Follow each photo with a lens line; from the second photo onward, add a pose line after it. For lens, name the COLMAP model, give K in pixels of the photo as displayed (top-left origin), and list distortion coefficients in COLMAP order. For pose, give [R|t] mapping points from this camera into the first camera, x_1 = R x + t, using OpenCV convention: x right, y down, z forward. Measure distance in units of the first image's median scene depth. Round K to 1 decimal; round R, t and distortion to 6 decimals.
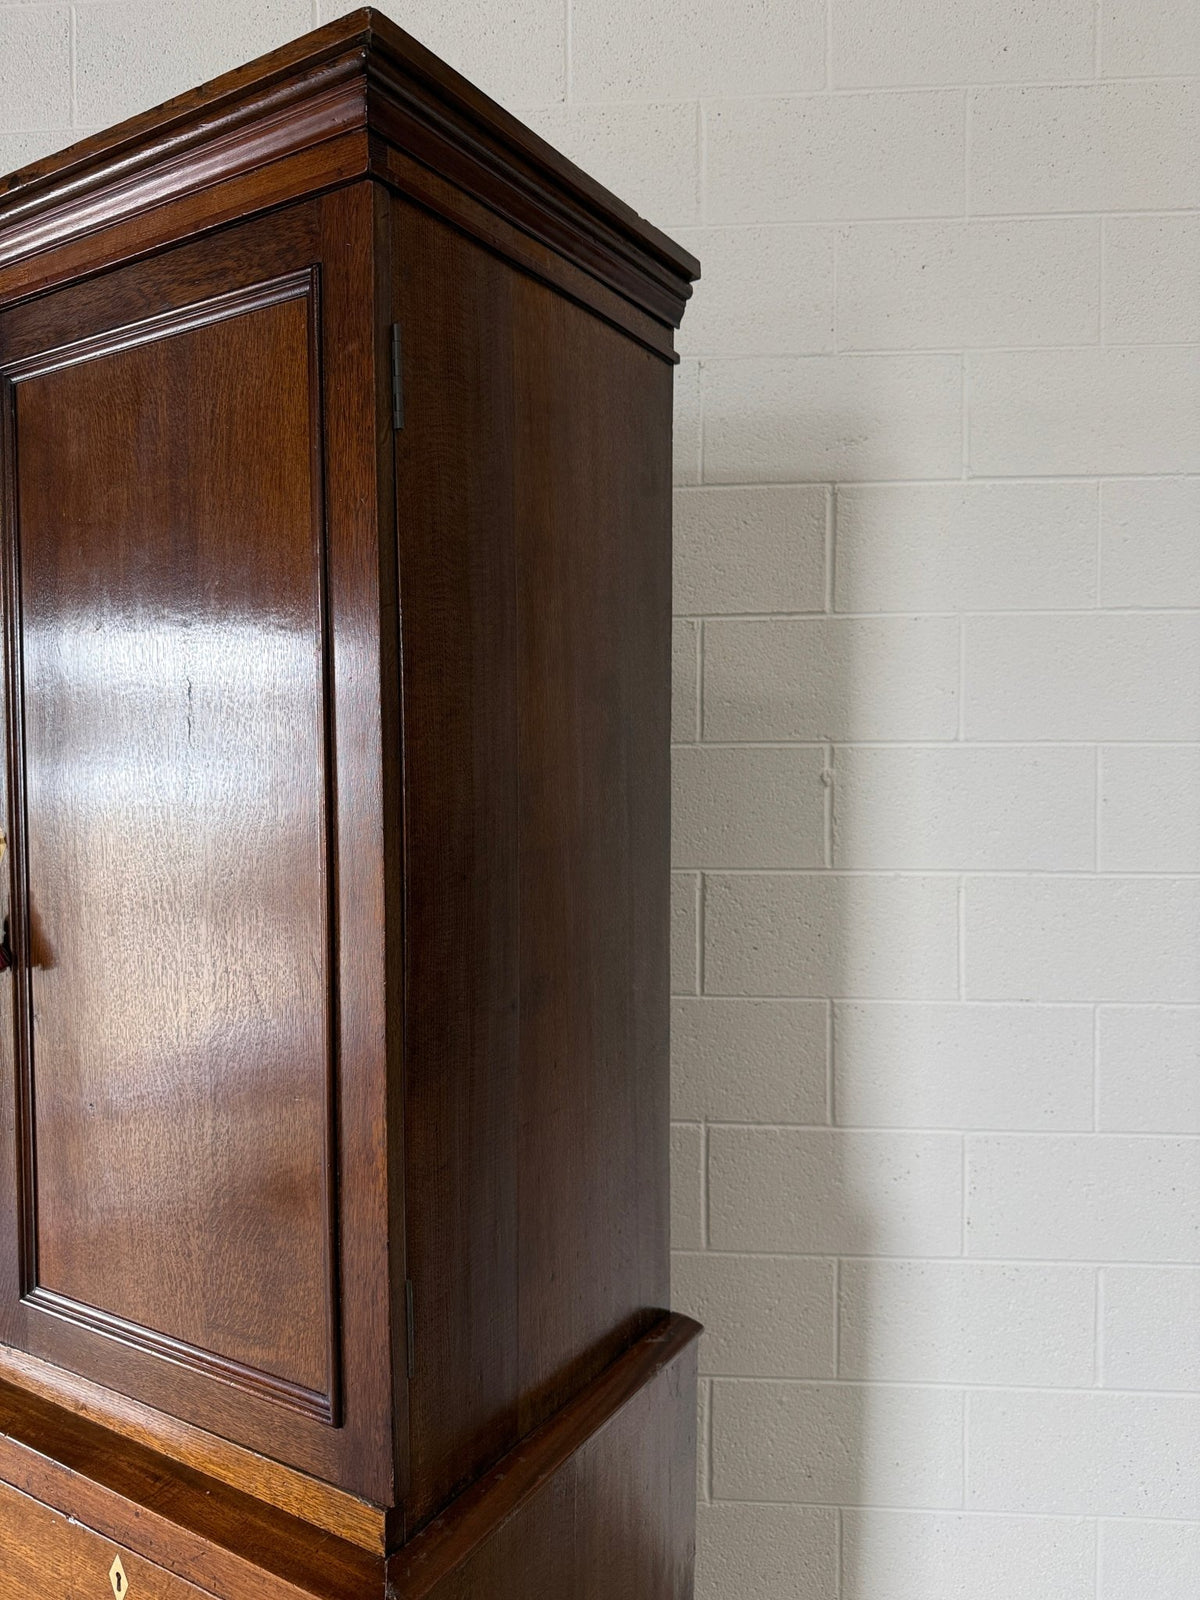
lens RADIAL K [[1175.6, 0, 603.6], [0, 1175.6, 804.4], [0, 0, 1]] dist [0.018352, -0.048368]
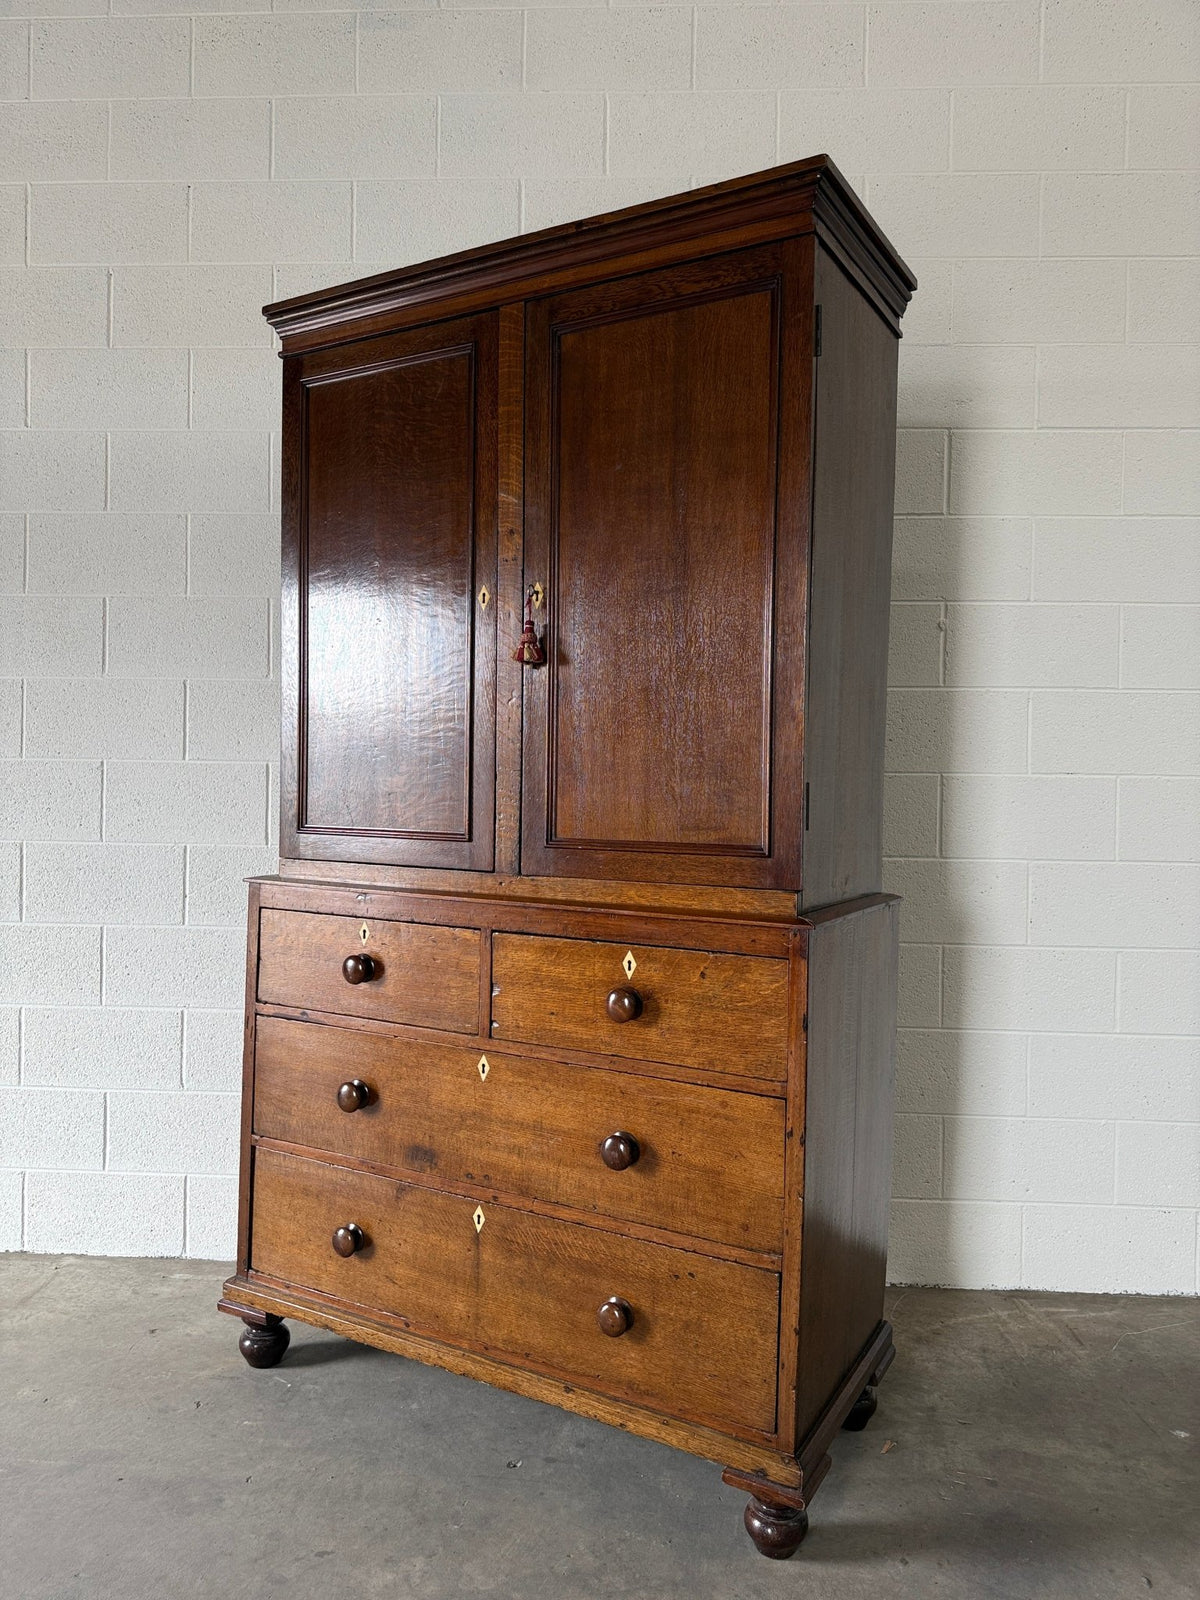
lens RADIAL K [[1175.6, 0, 574.1], [0, 1175.6, 806.3], [0, 0, 1]] dist [0.018352, -0.048368]
pose [[0.999690, 0.020300, 0.014407, -0.297871], [-0.020066, 0.999667, -0.016221, 0.244981], [-0.014732, 0.015927, 0.999765, -0.496779]]
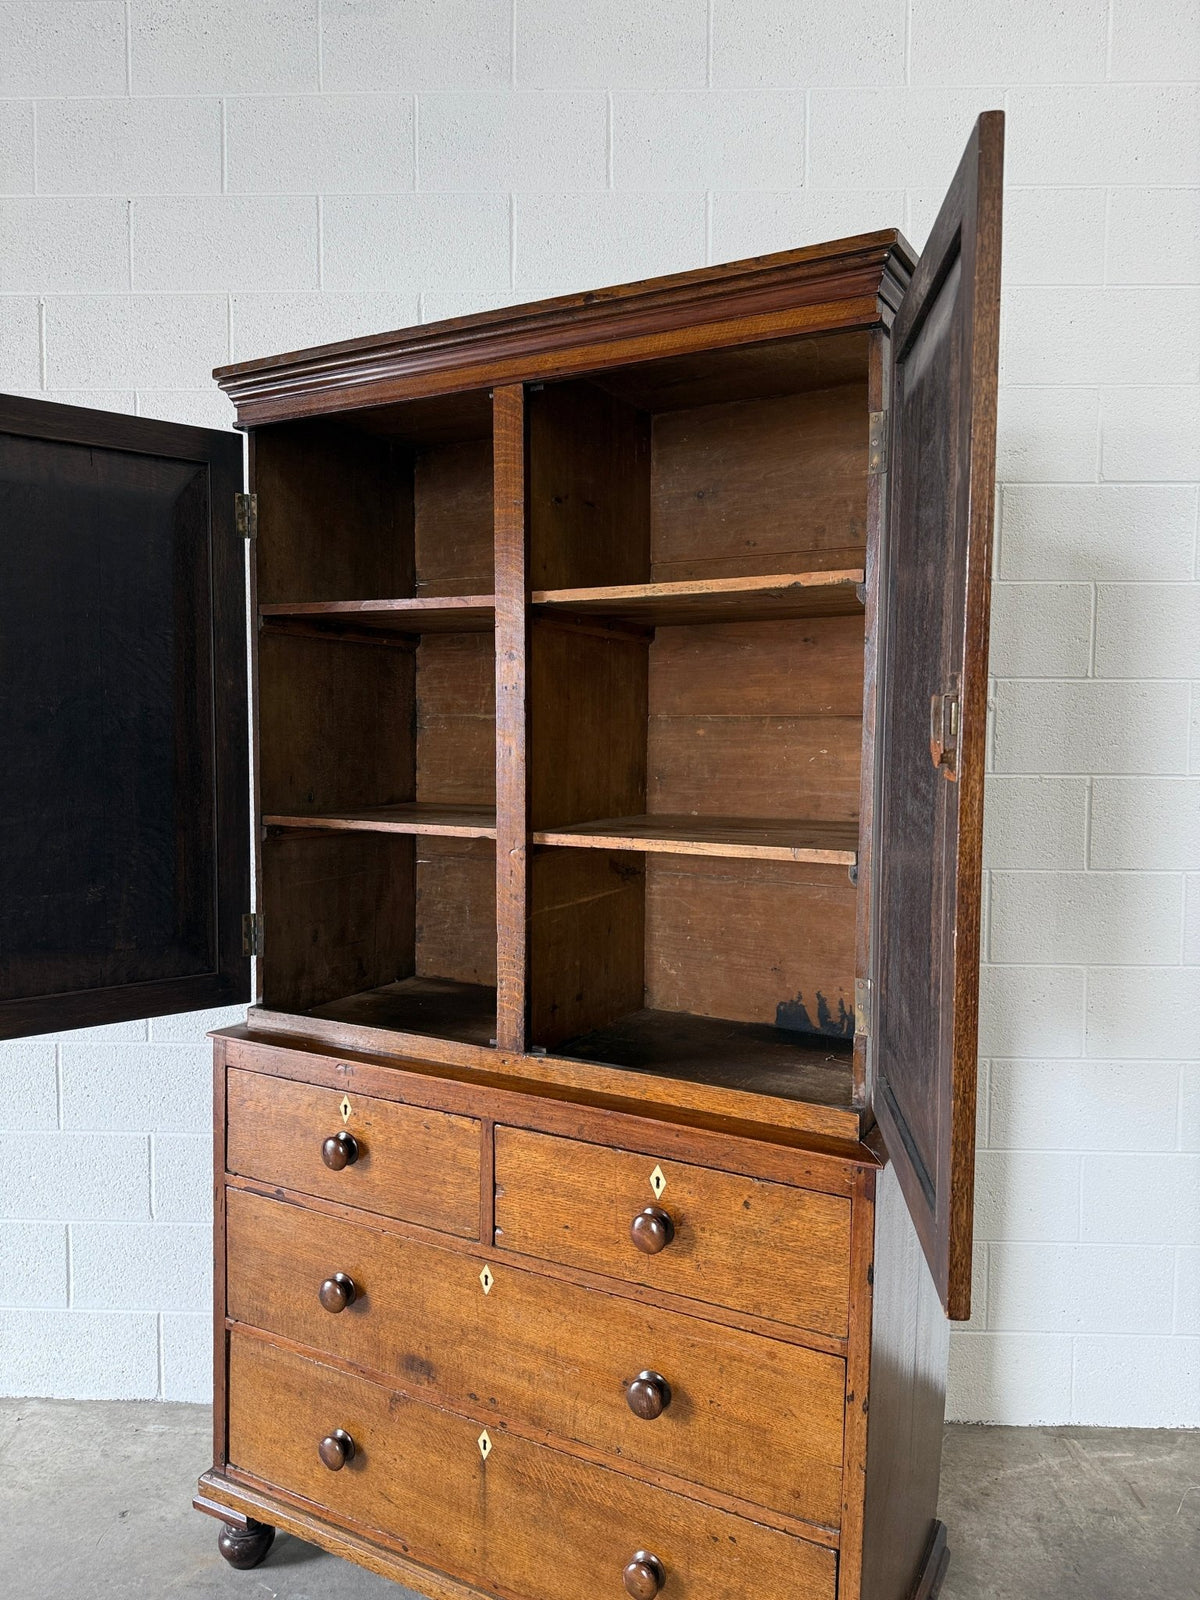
lens RADIAL K [[1175.6, 0, 582.2], [0, 1175.6, 801.8], [0, 0, 1]] dist [0.018352, -0.048368]
pose [[0.999475, 0.007850, 0.031442, -0.318538], [-0.008846, 0.999459, 0.031688, 0.050548], [-0.031176, -0.031950, 0.999003, -0.332314]]
